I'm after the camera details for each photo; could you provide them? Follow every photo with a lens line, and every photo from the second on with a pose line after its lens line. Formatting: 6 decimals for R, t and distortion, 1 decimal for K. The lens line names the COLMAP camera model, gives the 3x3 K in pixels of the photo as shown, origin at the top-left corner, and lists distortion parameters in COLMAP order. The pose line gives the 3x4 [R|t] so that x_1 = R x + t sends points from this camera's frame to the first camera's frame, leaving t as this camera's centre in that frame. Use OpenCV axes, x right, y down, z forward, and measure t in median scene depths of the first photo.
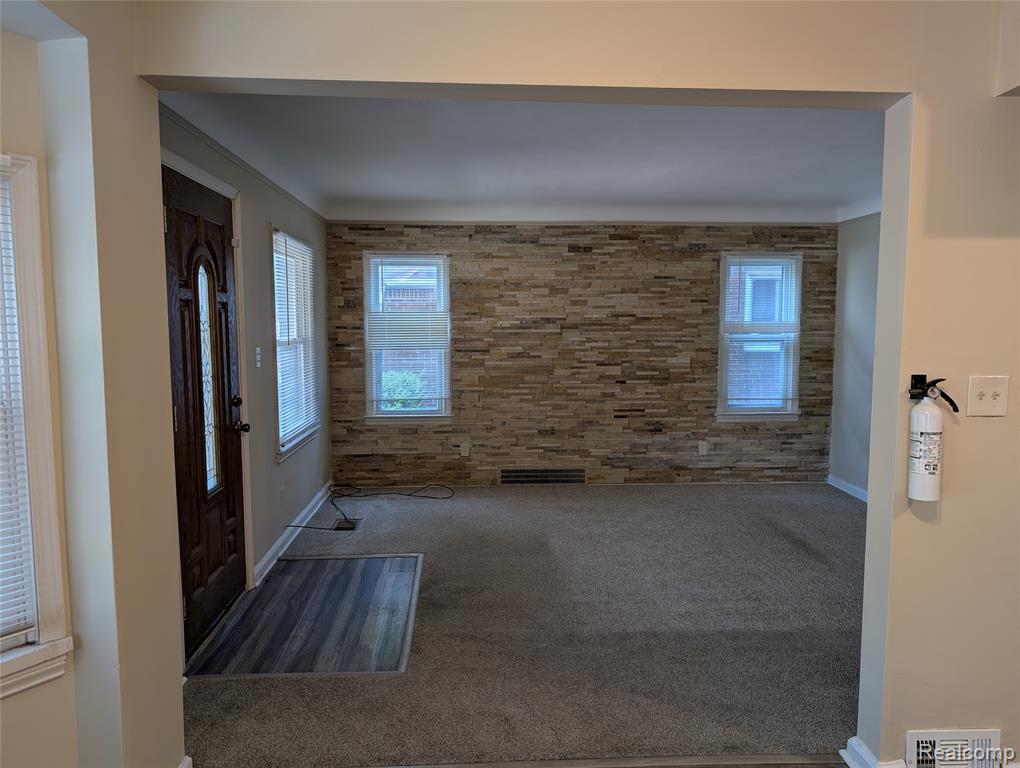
lens RADIAL K [[727.7, 0, 509.4], [0, 727.7, 389.5], [0, 0, 1]] dist [0.044053, -0.009434]
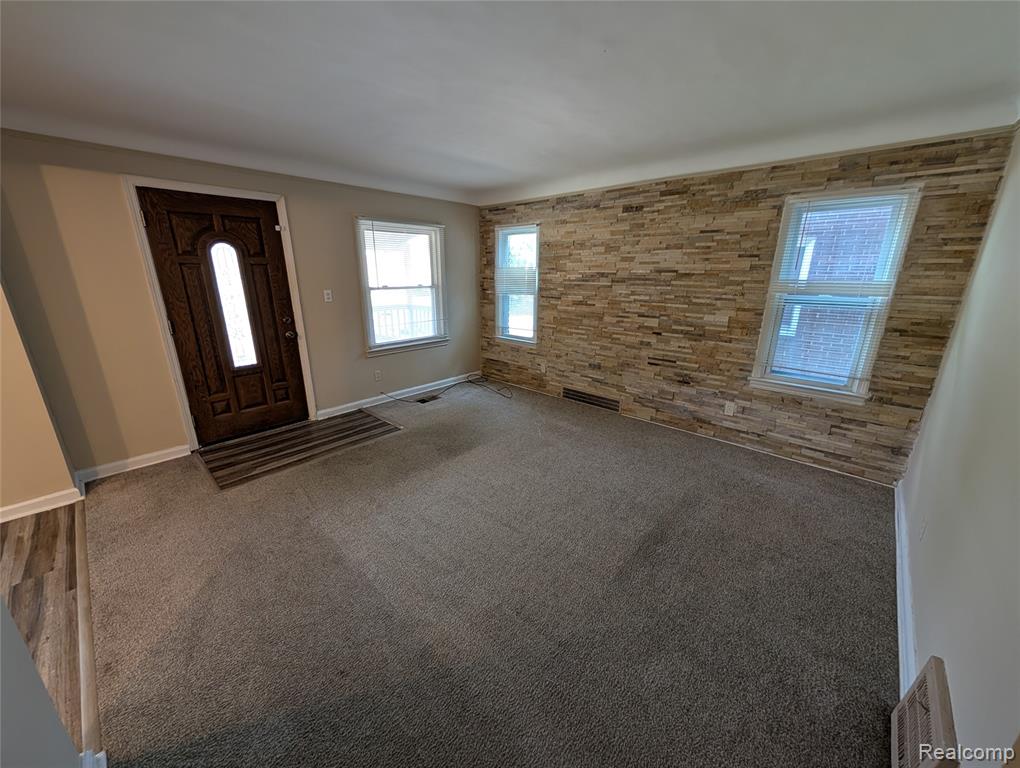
lens RADIAL K [[386.2, 0, 510.3], [0, 386.2, 384.8], [0, 0, 1]] dist [-0.002672, 0.001860]
pose [[0.694187, 0.209396, -0.688663, 0.421941], [-0.072759, 0.972263, 0.222286, -0.048903], [0.716108, -0.104202, 0.690168, 0.427733]]
